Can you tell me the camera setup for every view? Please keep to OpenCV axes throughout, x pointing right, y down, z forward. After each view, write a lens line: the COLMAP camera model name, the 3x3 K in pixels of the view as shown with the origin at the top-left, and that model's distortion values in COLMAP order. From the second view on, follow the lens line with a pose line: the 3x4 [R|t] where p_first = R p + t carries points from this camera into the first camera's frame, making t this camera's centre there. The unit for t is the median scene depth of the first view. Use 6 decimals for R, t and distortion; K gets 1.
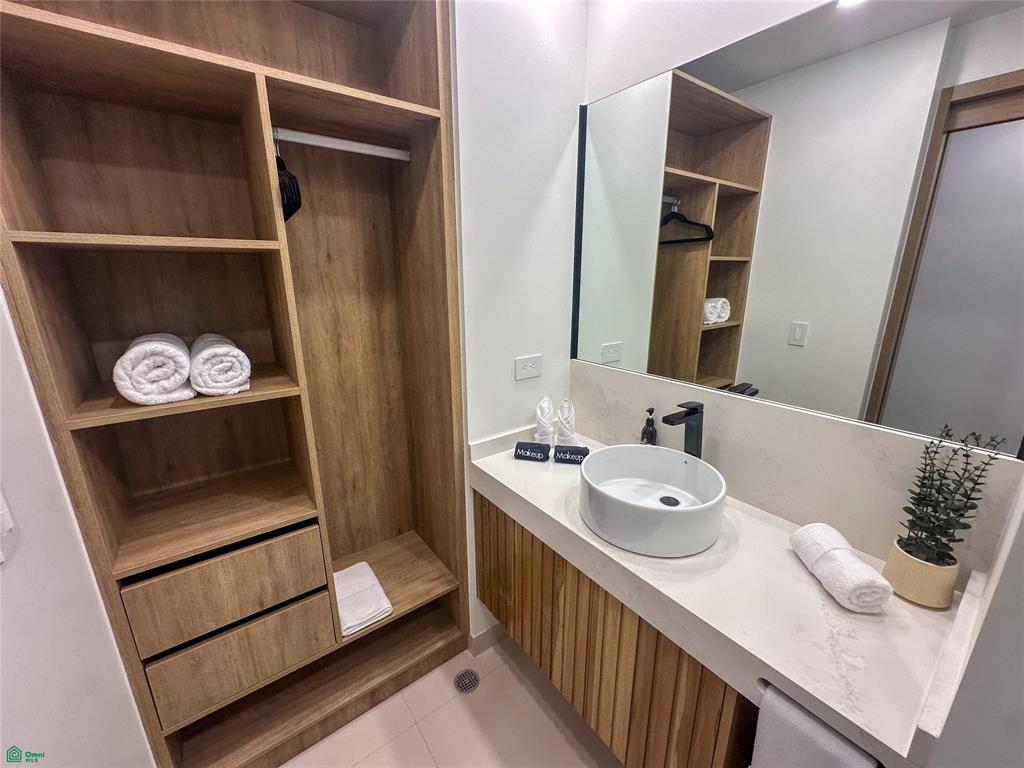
lens RADIAL K [[400.4, 0, 509.4], [0, 400.4, 409.3], [0, 0, 1]] dist [-0.000044, -0.000012]
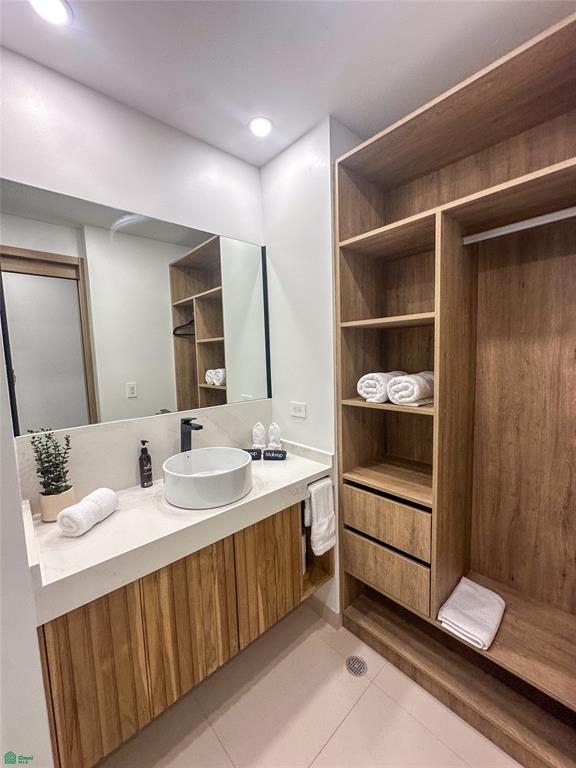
lens RADIAL K [[310.2, 0, 288.0], [0, 310.2, 384.0], [0, 0, 1]] dist [0.000765, 0.000006]
pose [[0.076638, 0.106629, -0.991341, 0.534188], [-0.244280, 0.965971, 0.085015, -0.117544], [0.966672, 0.235649, 0.100077, 0.396470]]
